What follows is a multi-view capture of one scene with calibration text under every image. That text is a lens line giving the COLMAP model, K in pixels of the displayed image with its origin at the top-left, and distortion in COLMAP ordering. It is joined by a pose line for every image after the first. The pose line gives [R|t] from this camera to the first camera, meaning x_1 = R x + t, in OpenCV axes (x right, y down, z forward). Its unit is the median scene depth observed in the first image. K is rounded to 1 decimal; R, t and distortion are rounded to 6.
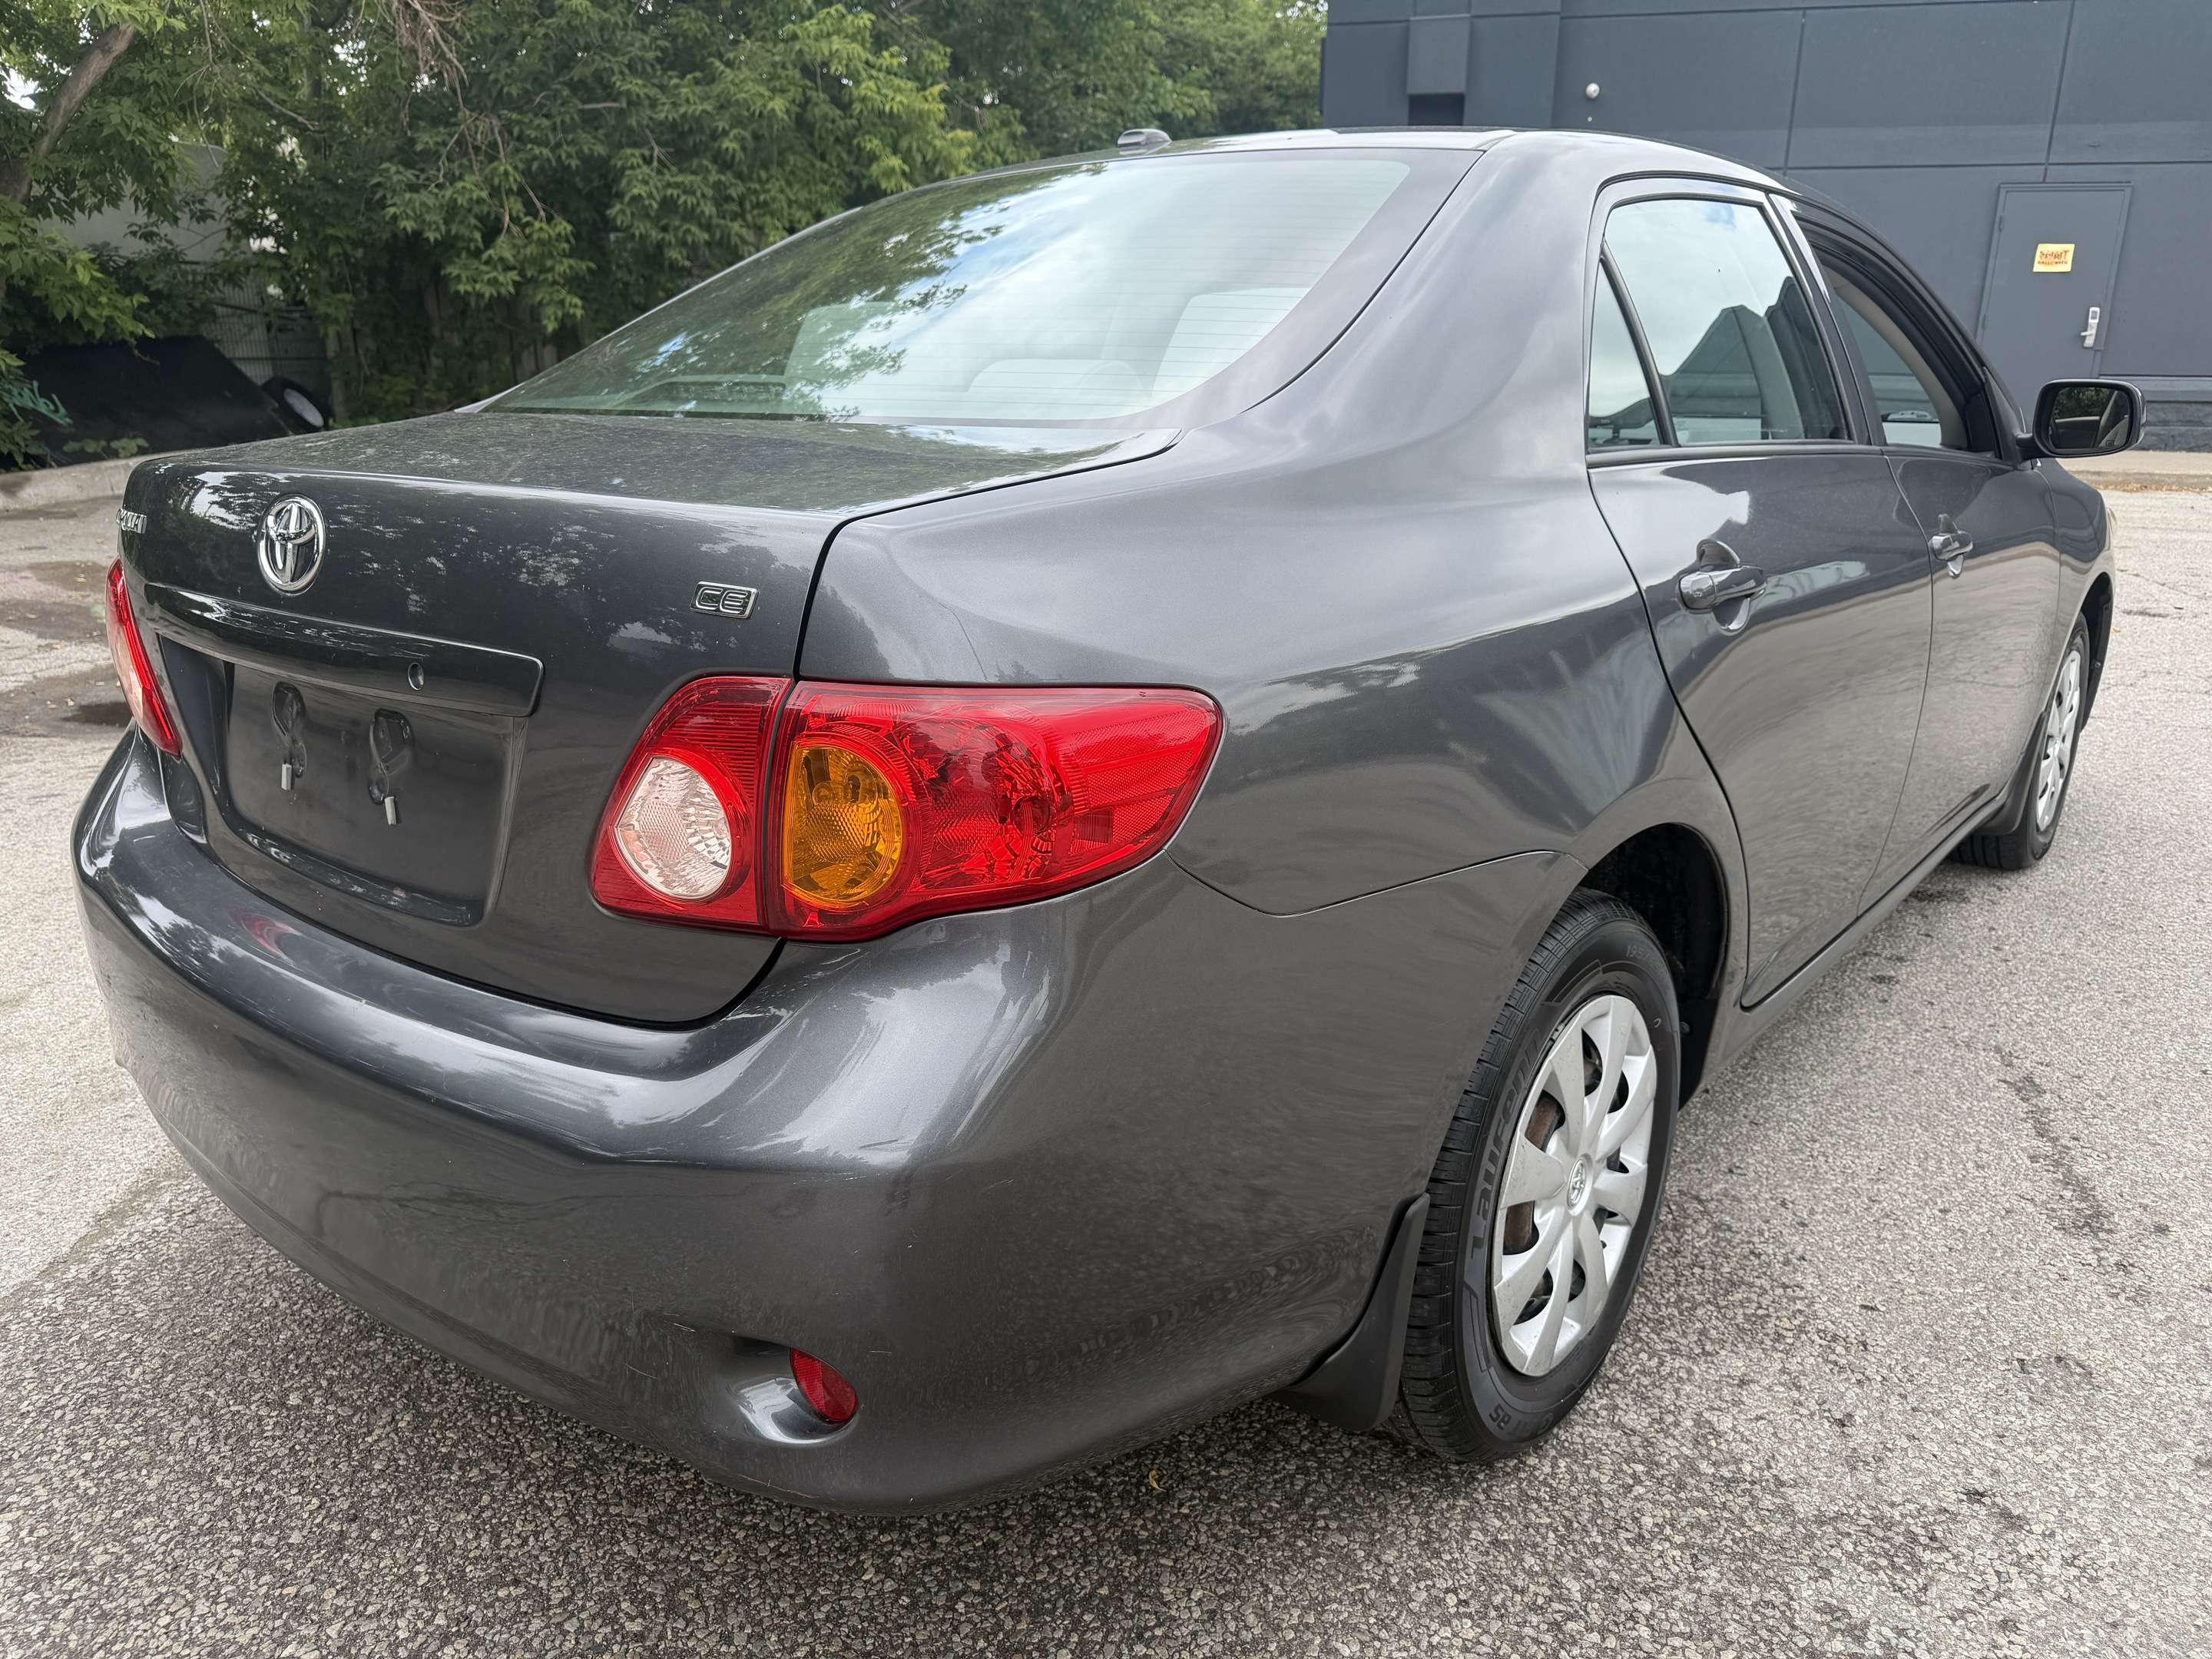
lens RADIAL K [[1611.0, 0, 1106.0], [0, 1611.0, 829.5], [0, 0, 1]] dist [0.023010, -0.030378]
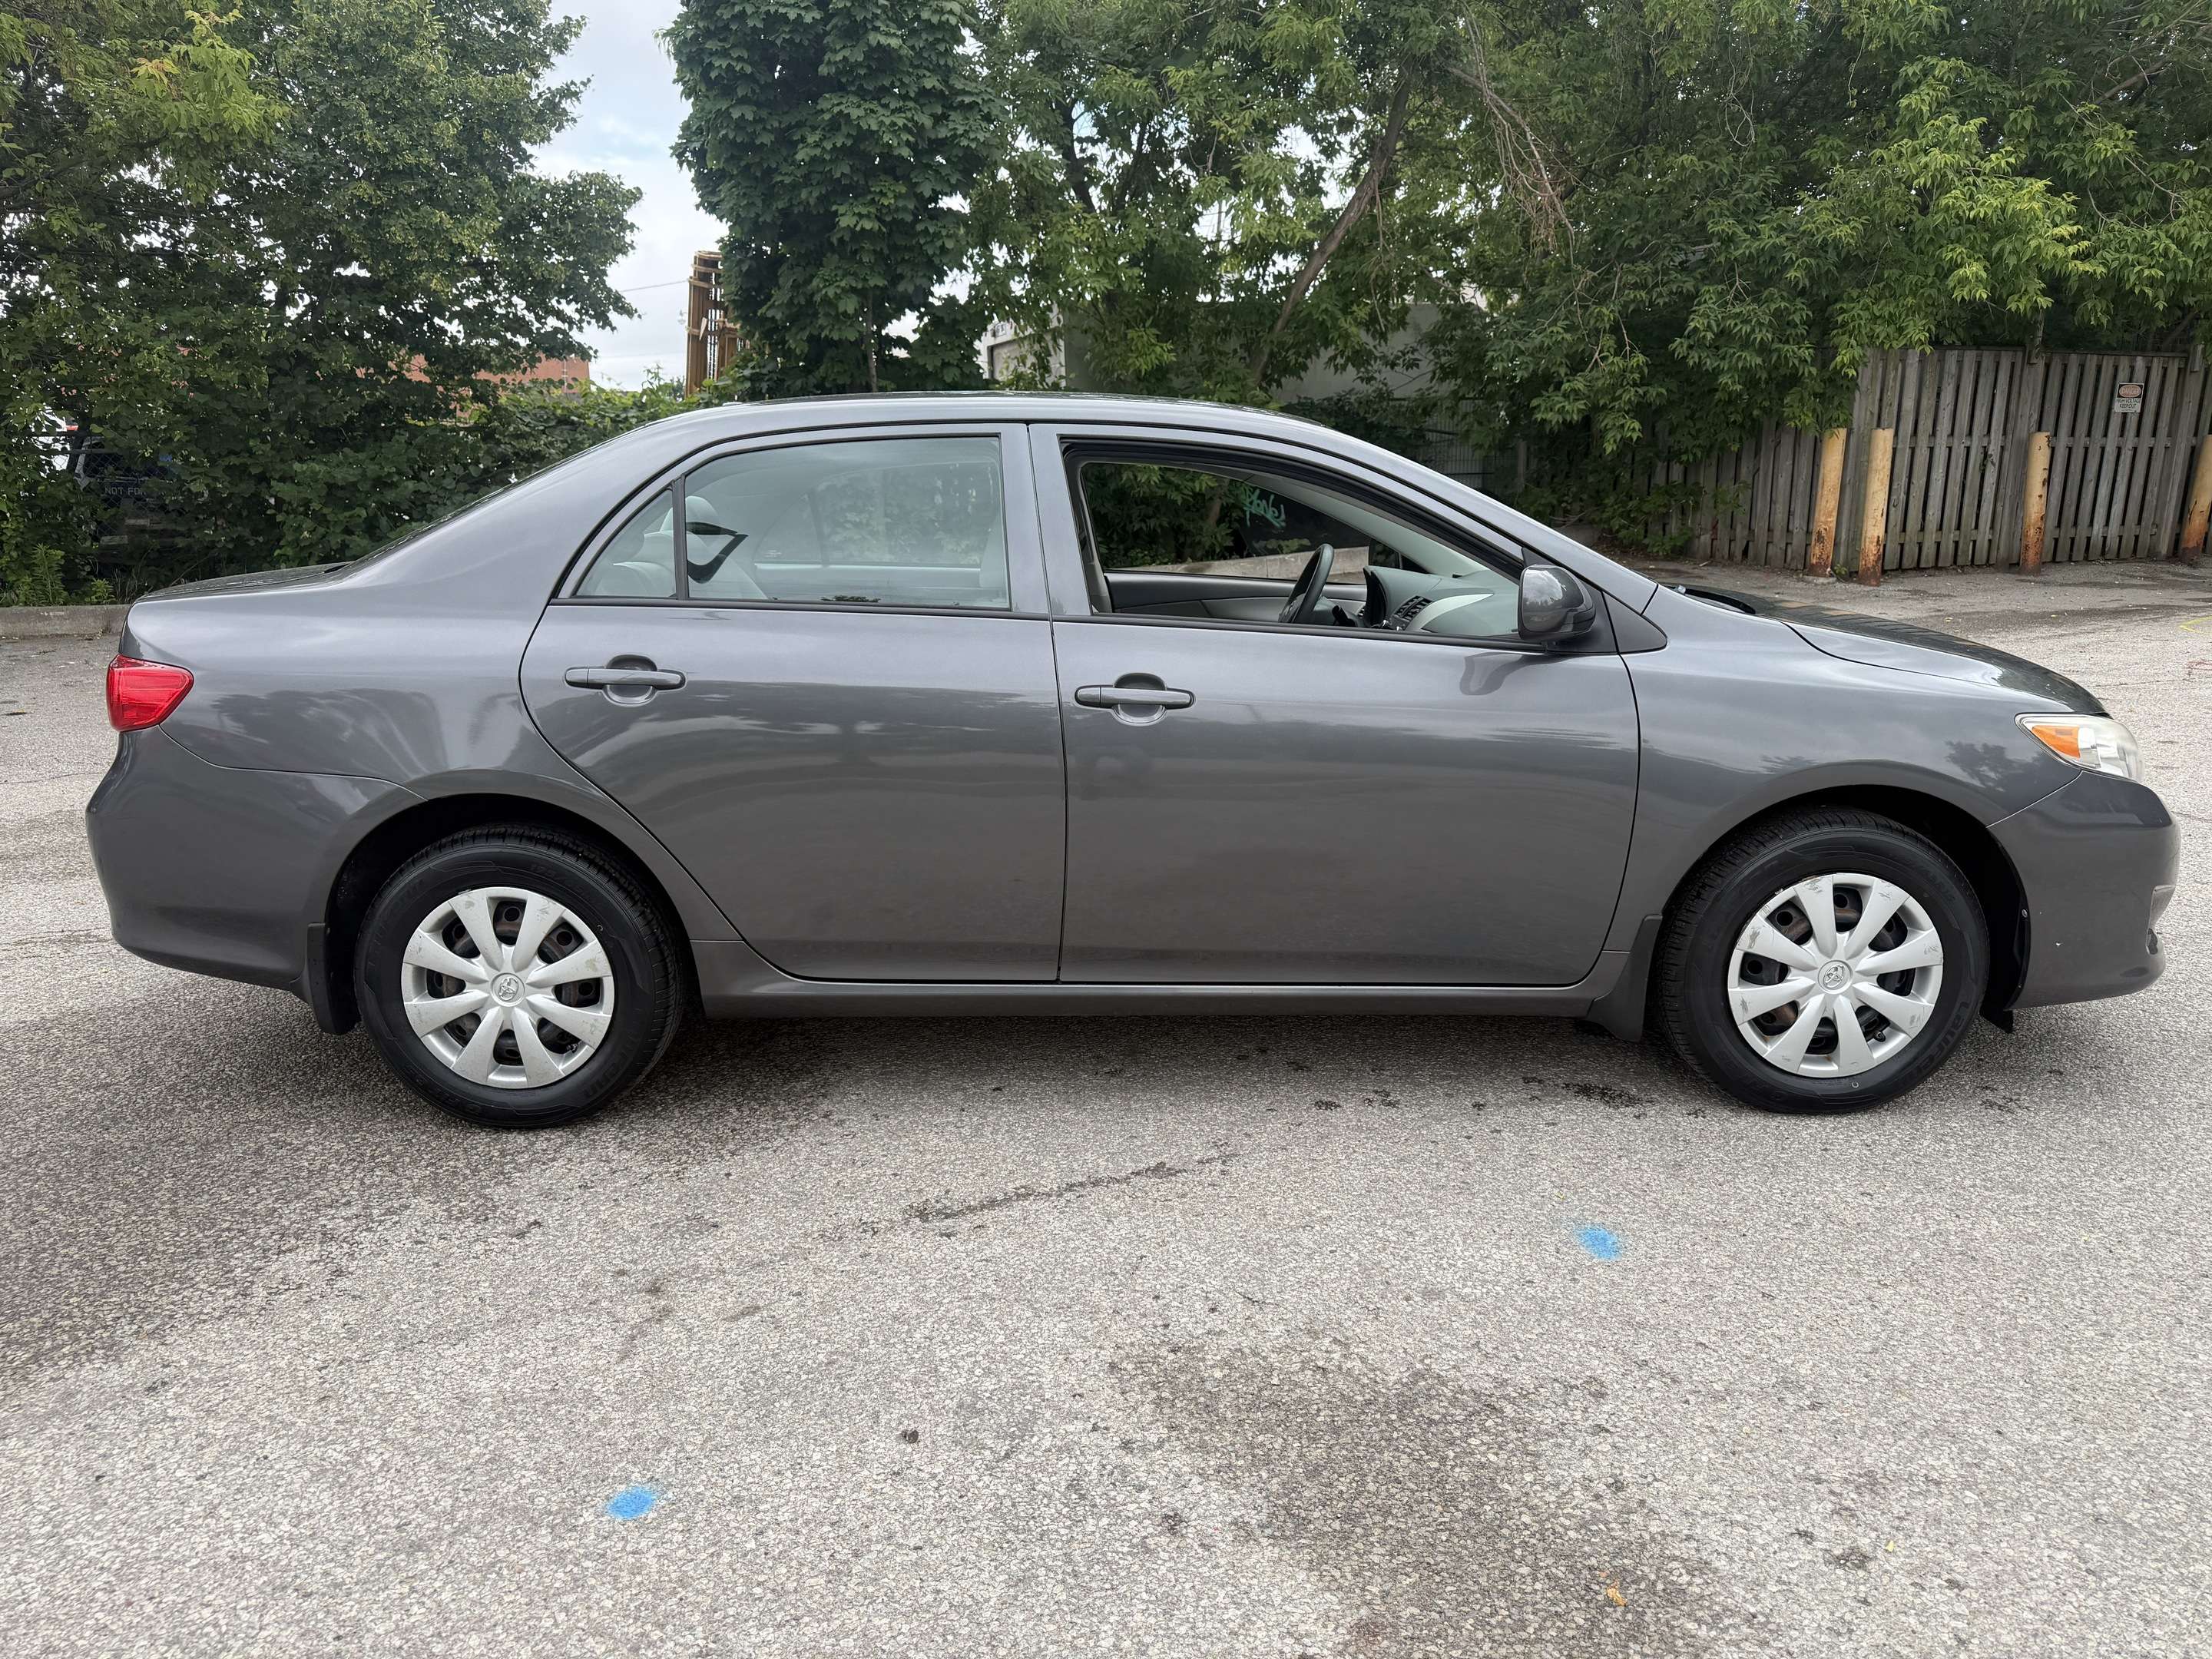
lens RADIAL K [[1611.0, 0, 1106.0], [0, 1611.0, 829.5], [0, 0, 1]] dist [0.023010, -0.030378]
pose [[0.633643, 0.172487, -0.754151, 0.325386], [-0.213587, 0.975944, 0.043757, -0.028479], [0.743557, 0.133350, 0.655241, 0.044887]]
